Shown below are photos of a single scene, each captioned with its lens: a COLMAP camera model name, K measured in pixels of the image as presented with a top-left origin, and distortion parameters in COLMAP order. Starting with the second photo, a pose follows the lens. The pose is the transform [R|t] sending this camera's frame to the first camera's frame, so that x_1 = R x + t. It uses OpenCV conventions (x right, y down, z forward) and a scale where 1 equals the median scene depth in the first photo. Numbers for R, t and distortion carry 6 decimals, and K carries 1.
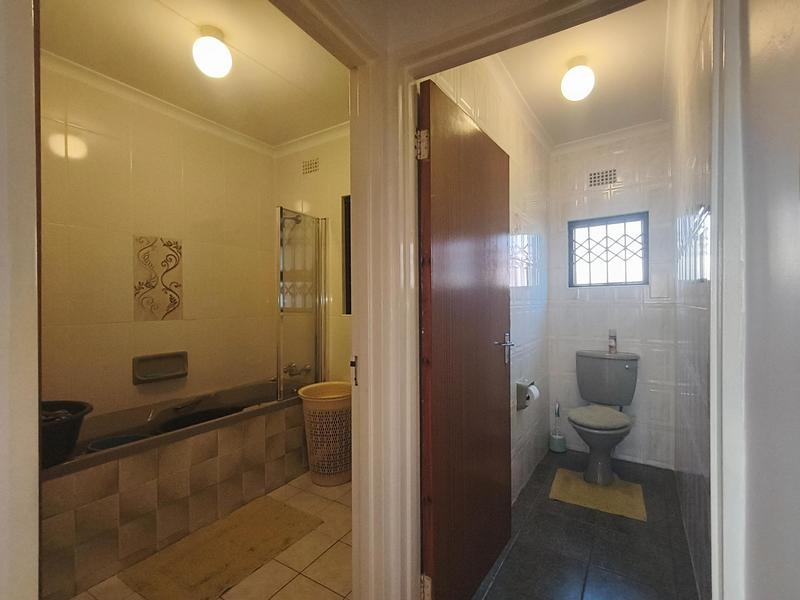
lens RADIAL K [[371.3, 0, 408.7], [0, 371.3, 297.6], [0, 0, 1]] dist [0.003907, 0.001190]
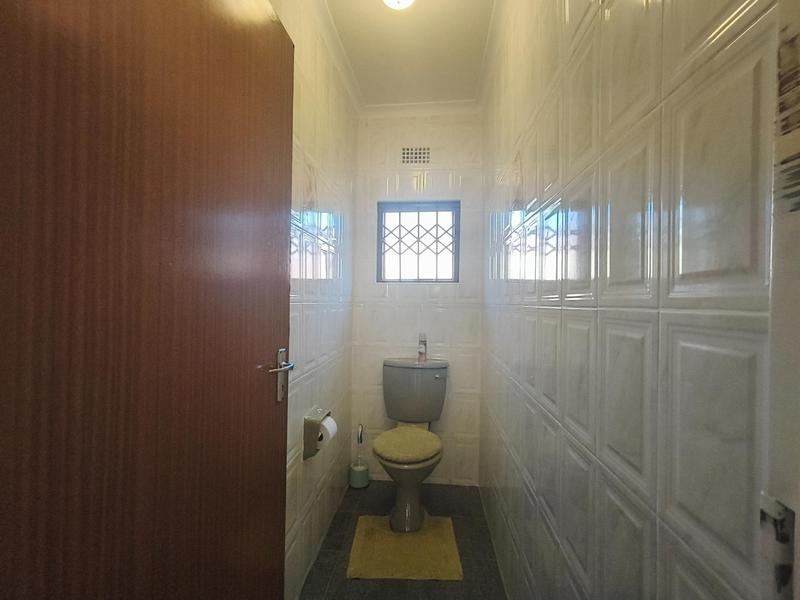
lens RADIAL K [[371.3, 0, 402.2], [0, 371.3, 299.0], [0, 0, 1]] dist [0.003907, 0.001190]
pose [[0.883204, 0.021090, 0.468514, 0.105822], [-0.021973, 0.999752, -0.003581, 0.011082], [-0.468474, -0.007132, 0.883449, 0.270096]]
